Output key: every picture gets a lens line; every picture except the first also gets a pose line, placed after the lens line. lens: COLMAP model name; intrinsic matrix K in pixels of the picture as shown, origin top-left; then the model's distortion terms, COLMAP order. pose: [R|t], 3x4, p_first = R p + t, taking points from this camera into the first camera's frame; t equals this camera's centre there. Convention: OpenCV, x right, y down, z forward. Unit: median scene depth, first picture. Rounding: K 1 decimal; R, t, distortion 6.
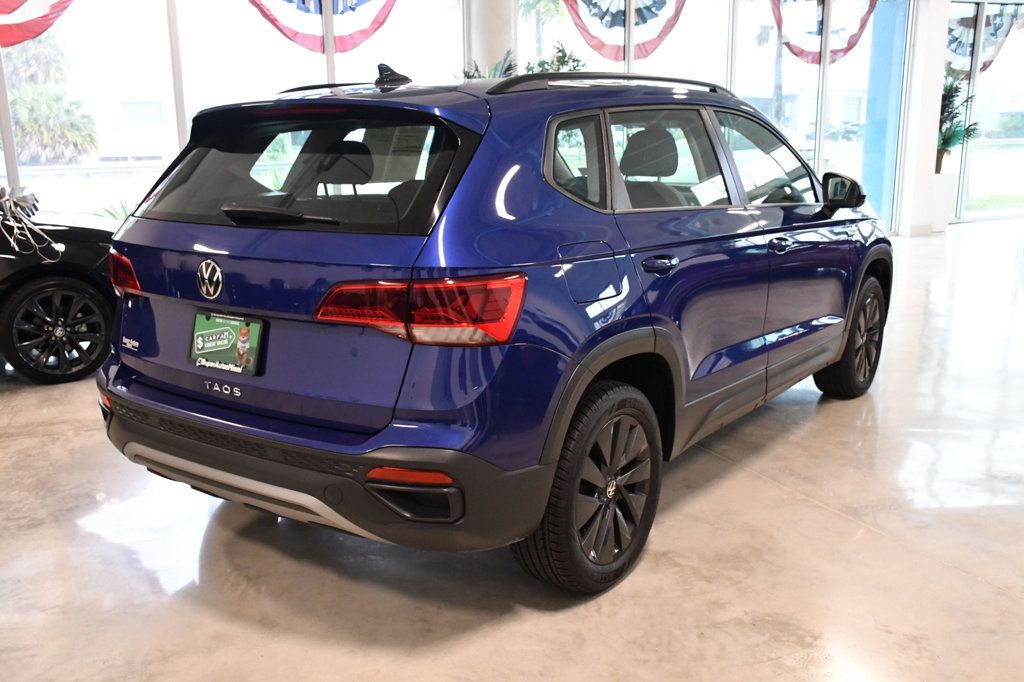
lens RADIAL K [[990.0, 0, 507.8], [0, 990.0, 343.3], [0, 0, 1]] dist [-0.023641, 0.000000]
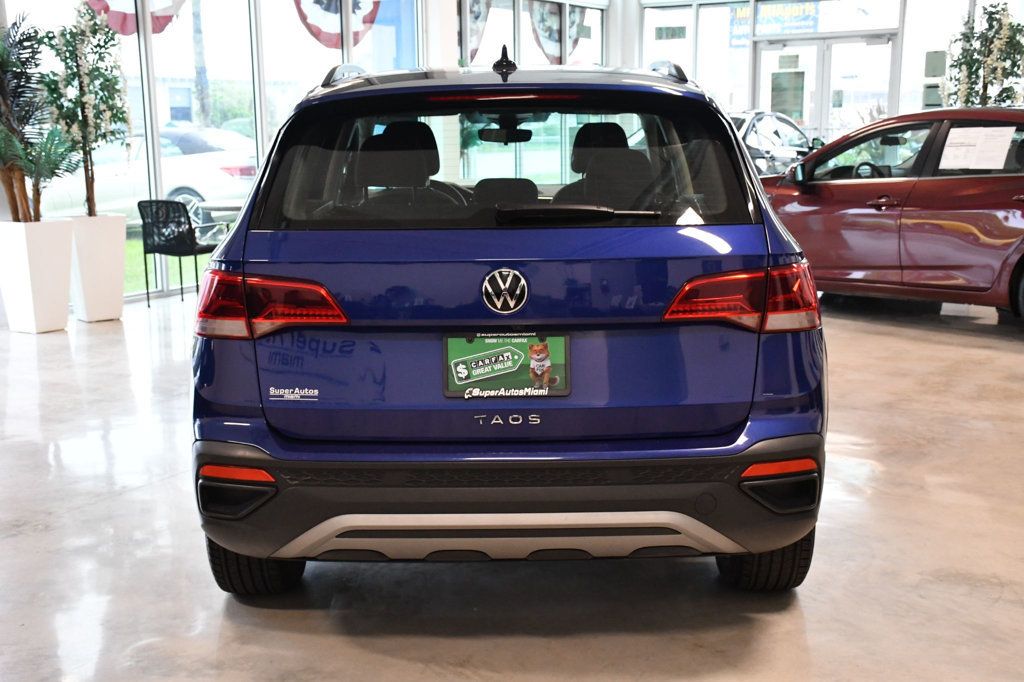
lens RADIAL K [[1356.0, 0, 515.2], [0, 1356.0, 343.2], [0, 0, 1]] dist [0.119292, 0.000000]
pose [[0.811110, -0.095057, 0.577118, -0.957375], [0.129793, 0.991356, -0.019132, 0.003882], [-0.570311, 0.090424, 0.816437, 0.037163]]
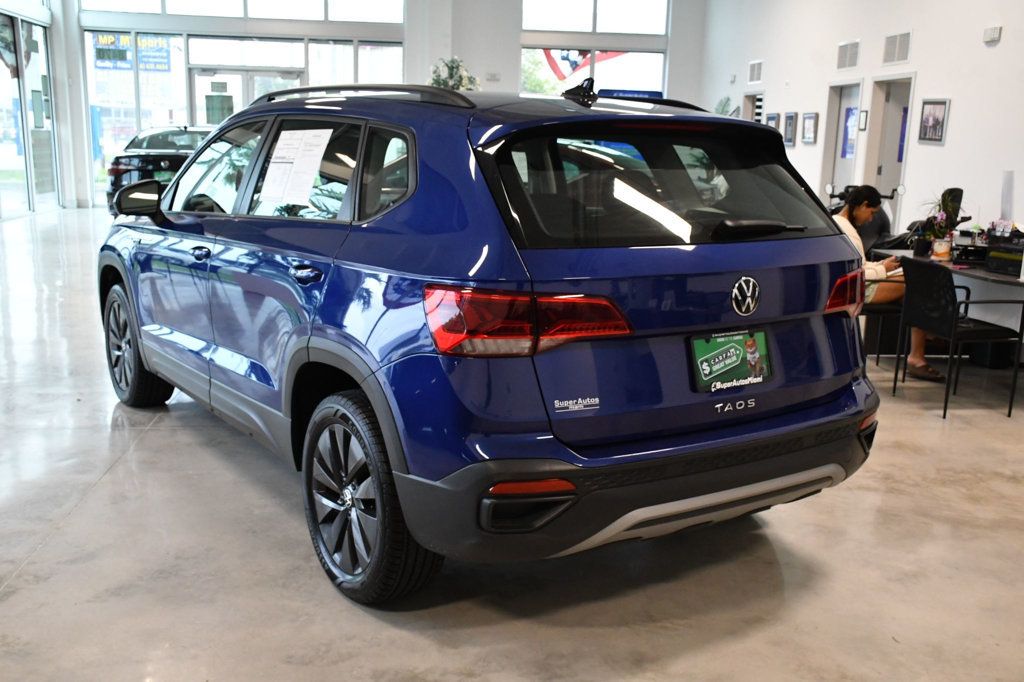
lens RADIAL K [[1032.8, 0, 509.9], [0, 1032.8, 338.4], [0, 0, 1]] dist [0.063248, 0.000000]
pose [[0.331102, -0.162122, 0.929563, -1.333117], [0.175768, 0.978484, 0.108047, -0.174673], [-0.927080, 0.127613, 0.352474, 0.838983]]
